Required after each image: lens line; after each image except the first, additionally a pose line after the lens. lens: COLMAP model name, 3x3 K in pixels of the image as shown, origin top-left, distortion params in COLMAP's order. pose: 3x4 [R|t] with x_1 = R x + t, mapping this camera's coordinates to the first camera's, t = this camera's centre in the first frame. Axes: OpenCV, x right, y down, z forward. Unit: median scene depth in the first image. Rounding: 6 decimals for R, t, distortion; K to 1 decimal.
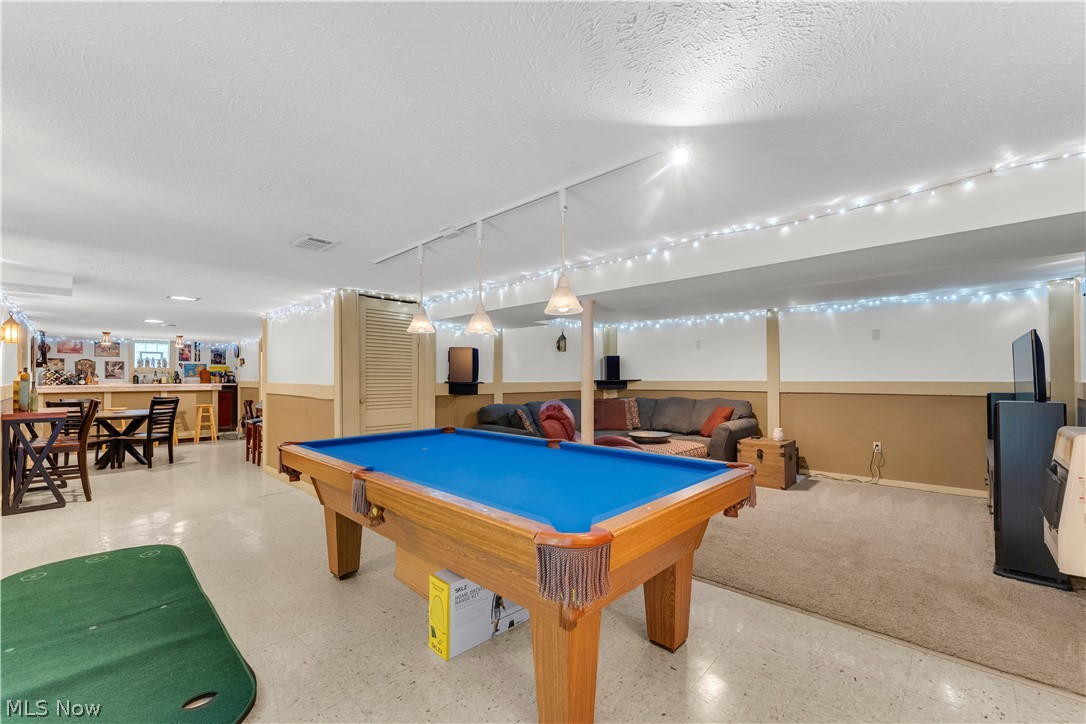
lens RADIAL K [[441.1, 0, 537.3], [0, 441.1, 370.0], [0, 0, 1]] dist [-0.000998, -0.000340]
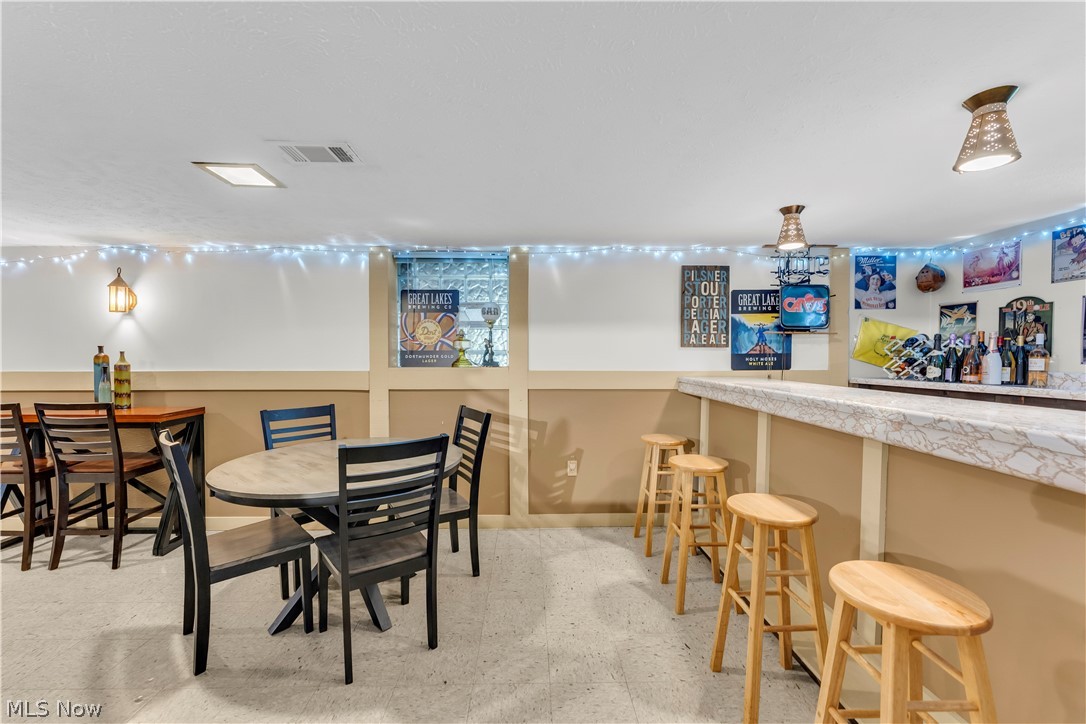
lens RADIAL K [[441.1, 0, 537.3], [0, 441.1, 370.0], [0, 0, 1]] dist [-0.000998, -0.000340]
pose [[-0.706507, 0.028900, -0.707116, -0.552814], [0.013631, 0.999536, 0.027231, 0.011880], [0.707575, 0.009600, -0.706573, 0.933863]]
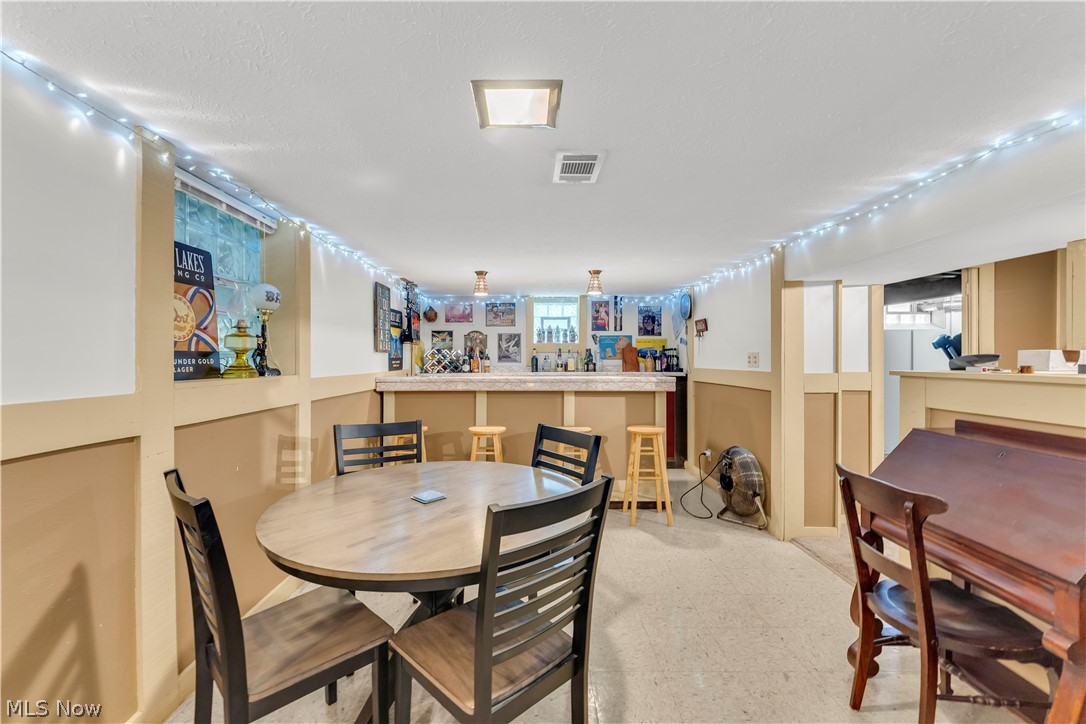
lens RADIAL K [[441.1, 0, 537.3], [0, 441.1, 370.0], [0, 0, 1]] dist [-0.000998, -0.000340]
pose [[0.699746, 0.019084, -0.714137, -0.491132], [0.011884, 0.999194, 0.038346, 0.007477], [0.714293, -0.035320, 0.698955, 0.593643]]
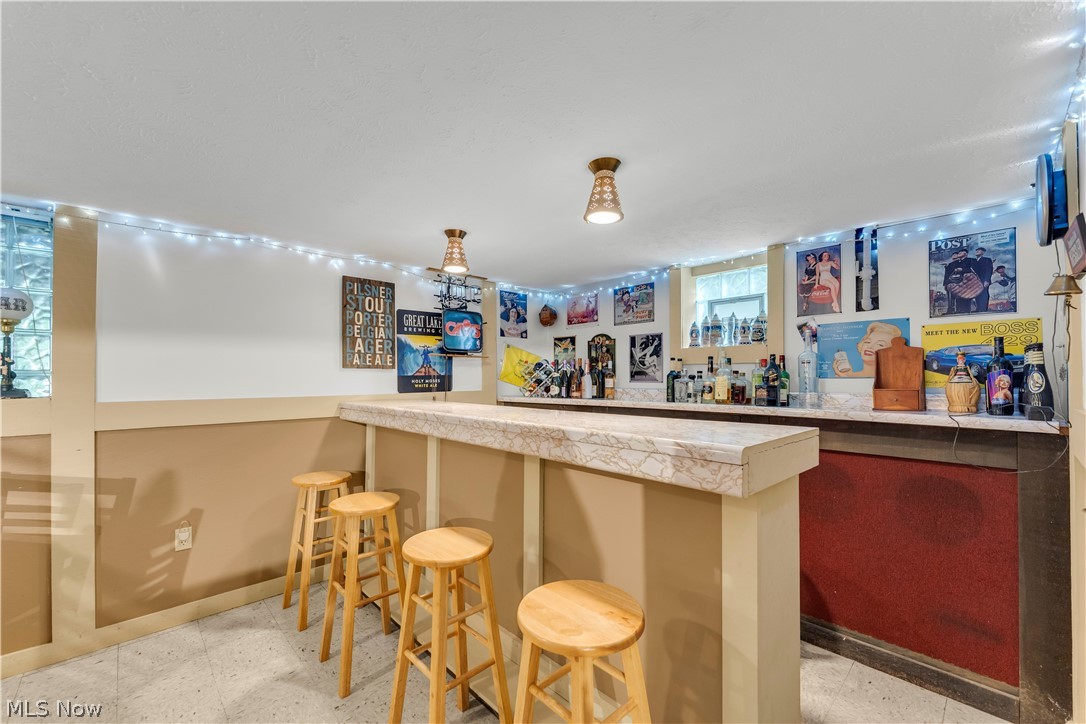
lens RADIAL K [[441.1, 0, 537.3], [0, 441.1, 370.0], [0, 0, 1]] dist [-0.000998, -0.000340]
pose [[-0.050884, -0.011185, -0.998642, -0.582216], [0.018910, 0.999747, -0.012161, 0.012376], [0.998526, -0.019503, -0.050659, 0.917724]]
